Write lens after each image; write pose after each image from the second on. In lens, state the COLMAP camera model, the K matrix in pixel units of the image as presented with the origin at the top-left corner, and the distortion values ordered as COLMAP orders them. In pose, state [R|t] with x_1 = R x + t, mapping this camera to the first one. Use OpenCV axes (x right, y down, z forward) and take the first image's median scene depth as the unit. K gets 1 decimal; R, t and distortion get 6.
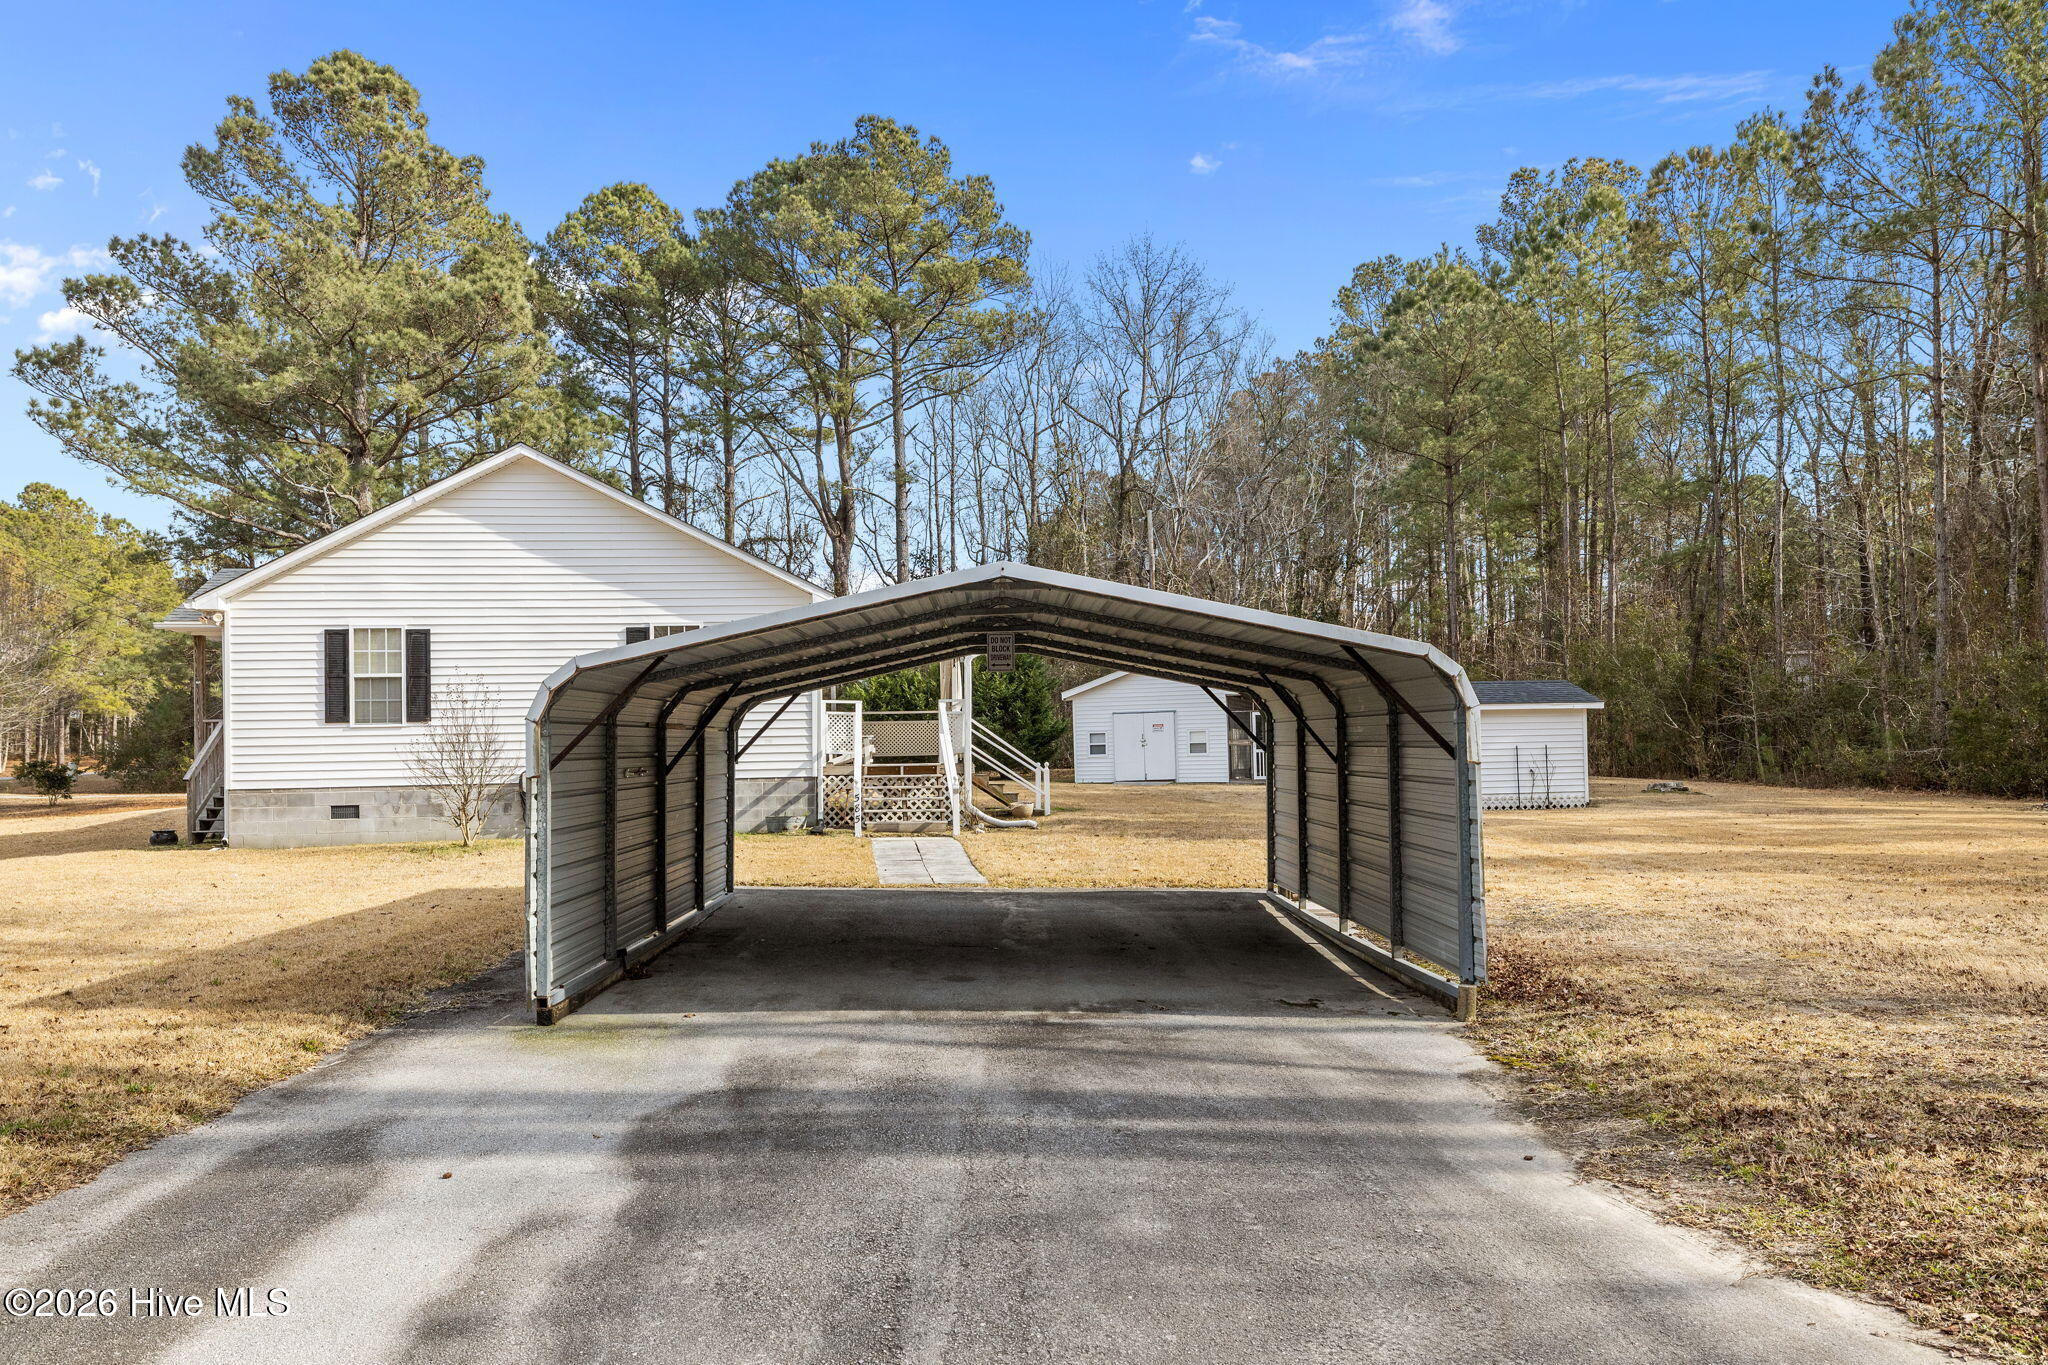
lens RADIAL K [[1568.0, 0, 1024.0], [0, 1568.0, 682.5], [0, 0, 1]] dist [-0.003353, -0.054265]
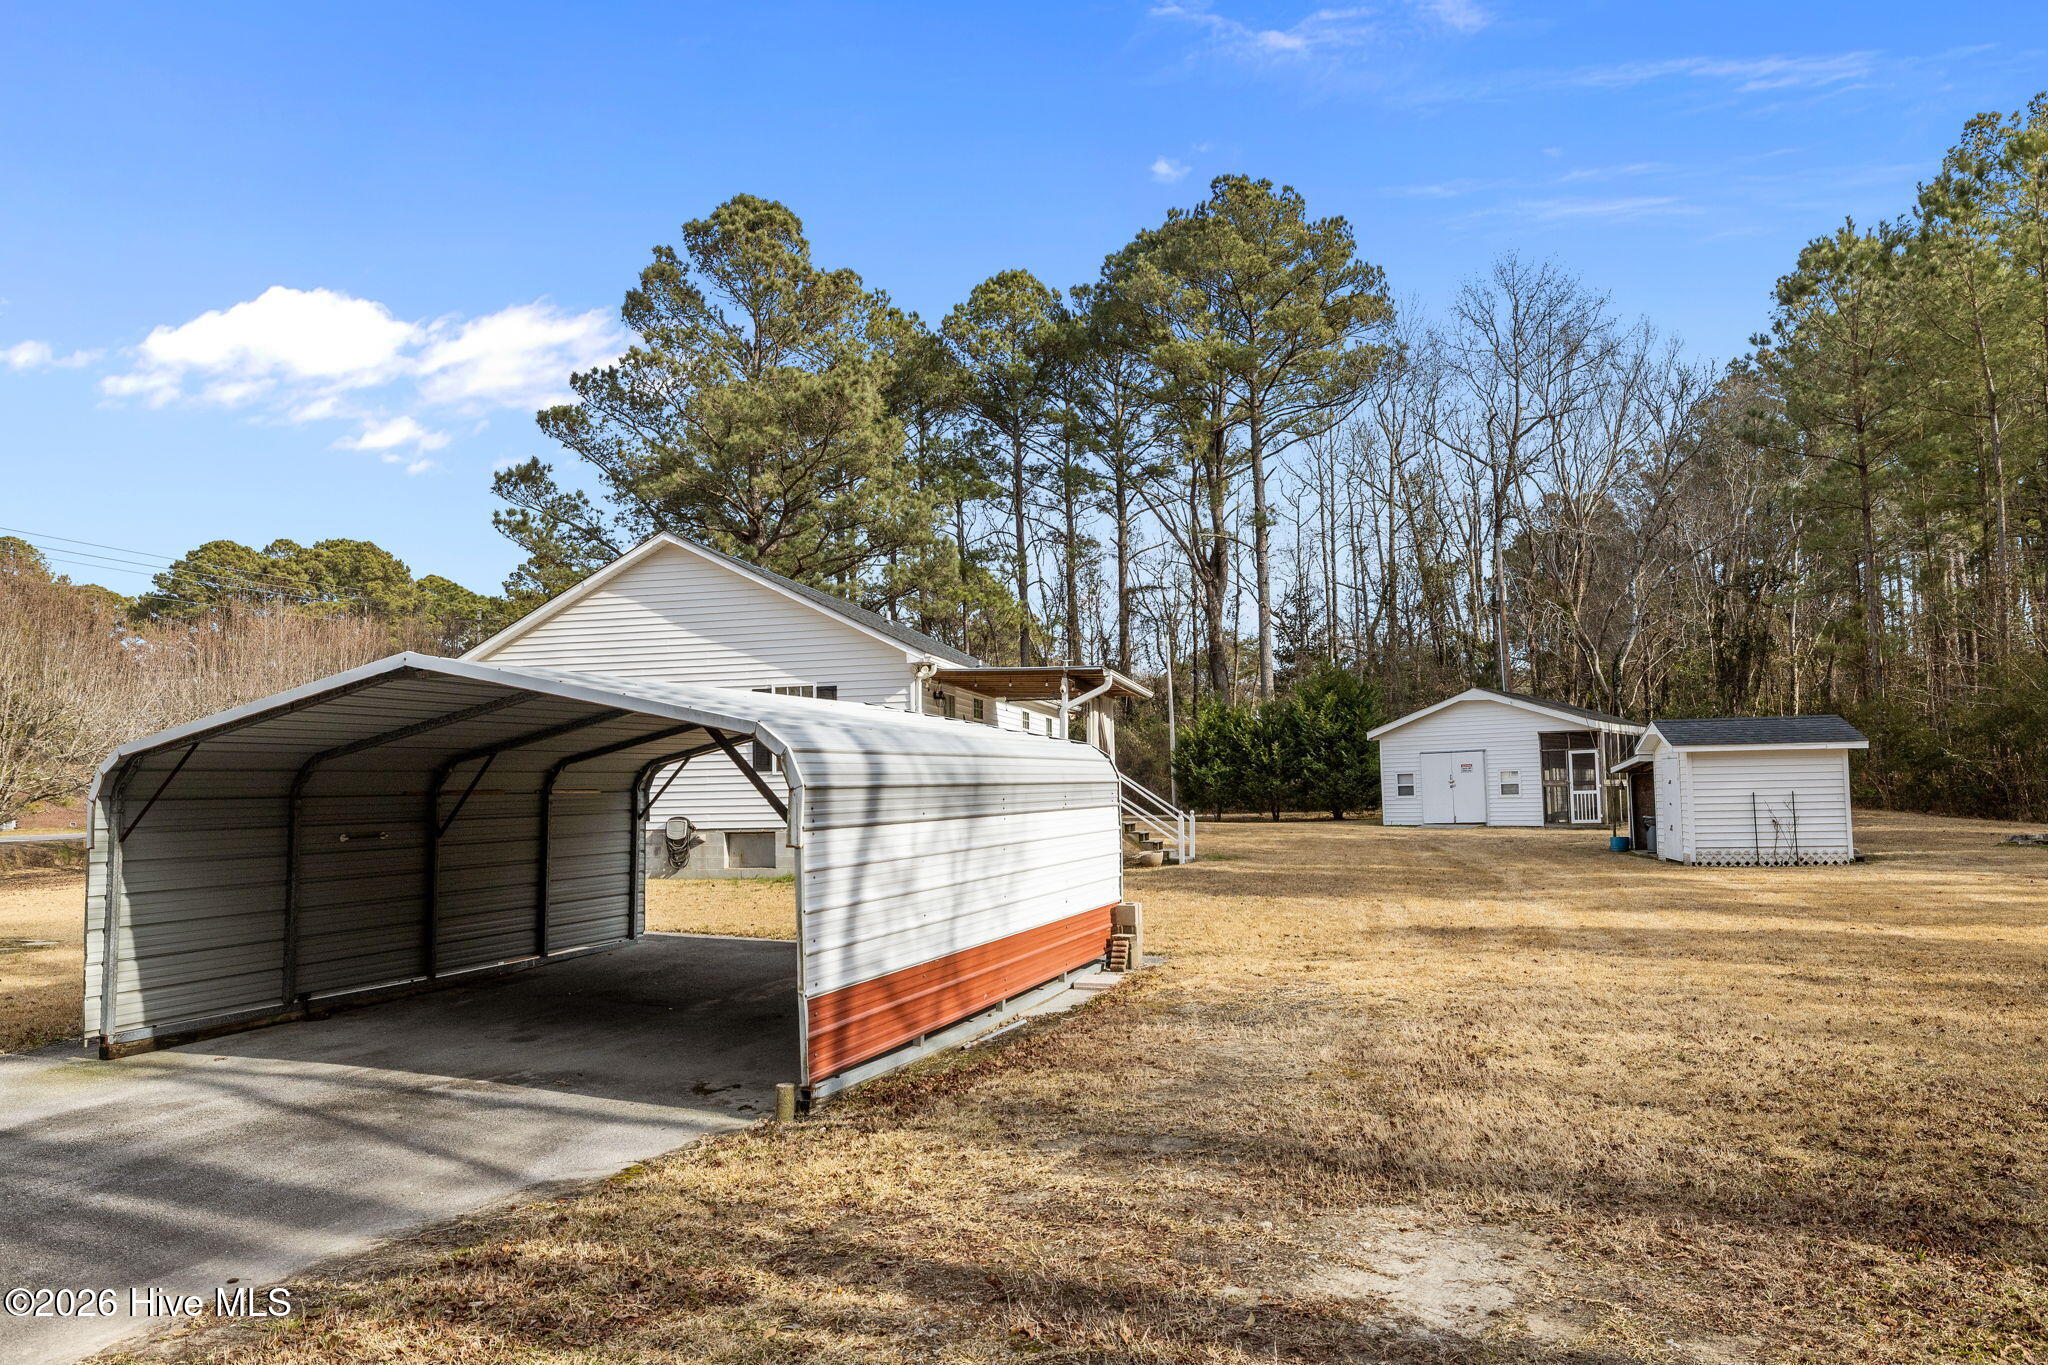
lens RADIAL K [[1490.8, 0, 1029.7], [0, 1490.8, 664.2], [0, 0, 1]] dist [-0.021025, -0.000882]
pose [[0.917152, -0.032531, -0.397208, 0.204370], [0.019512, 0.999133, -0.036775, -0.006060], [0.398060, 0.025978, 0.916992, 0.066893]]
